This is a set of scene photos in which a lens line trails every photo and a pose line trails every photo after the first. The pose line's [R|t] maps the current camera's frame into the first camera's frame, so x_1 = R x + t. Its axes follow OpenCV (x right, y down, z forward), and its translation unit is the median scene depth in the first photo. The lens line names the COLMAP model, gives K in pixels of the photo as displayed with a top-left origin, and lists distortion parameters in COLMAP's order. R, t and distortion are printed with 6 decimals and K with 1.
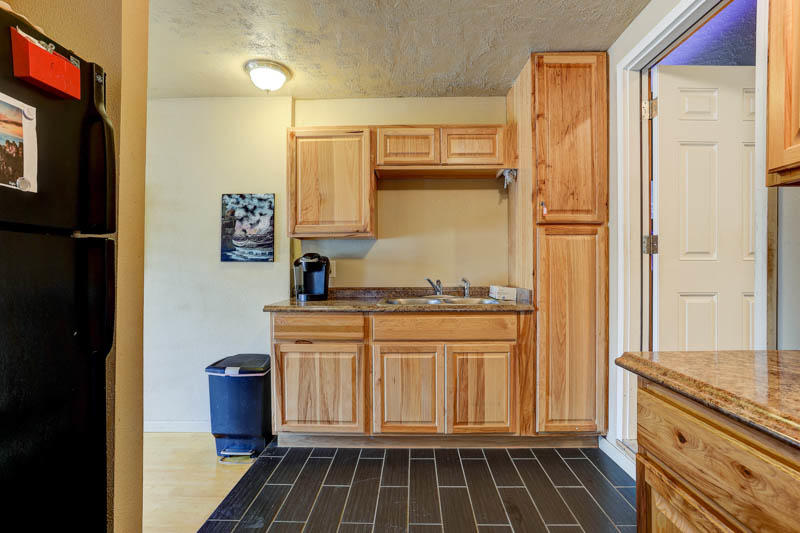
lens RADIAL K [[388.0, 0, 398.8], [0, 388.0, 268.9], [0, 0, 1]] dist [-0.019485, 0.001085]
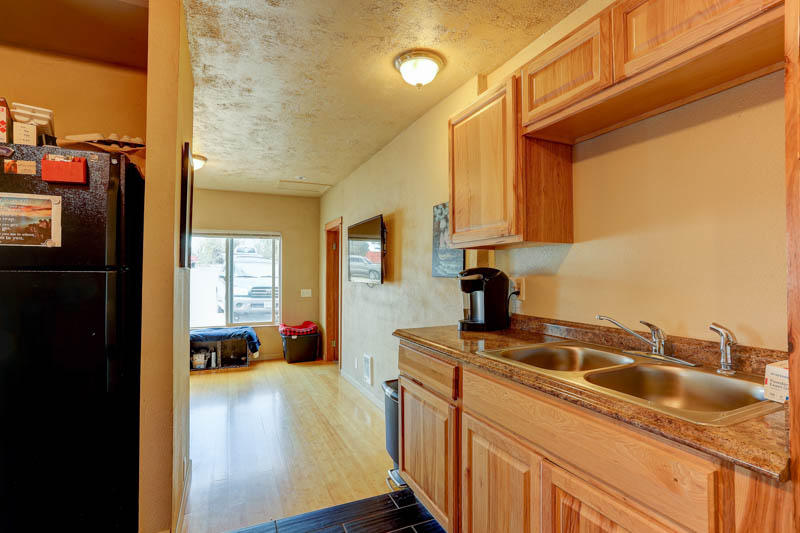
lens RADIAL K [[388.0, 0, 401.9], [0, 388.0, 267.2], [0, 0, 1]] dist [-0.019485, 0.001085]
pose [[0.439744, -0.005107, -0.898109, 0.417570], [-0.005787, 0.999947, -0.008520, -0.035698], [0.898104, 0.008944, 0.439691, 0.551923]]
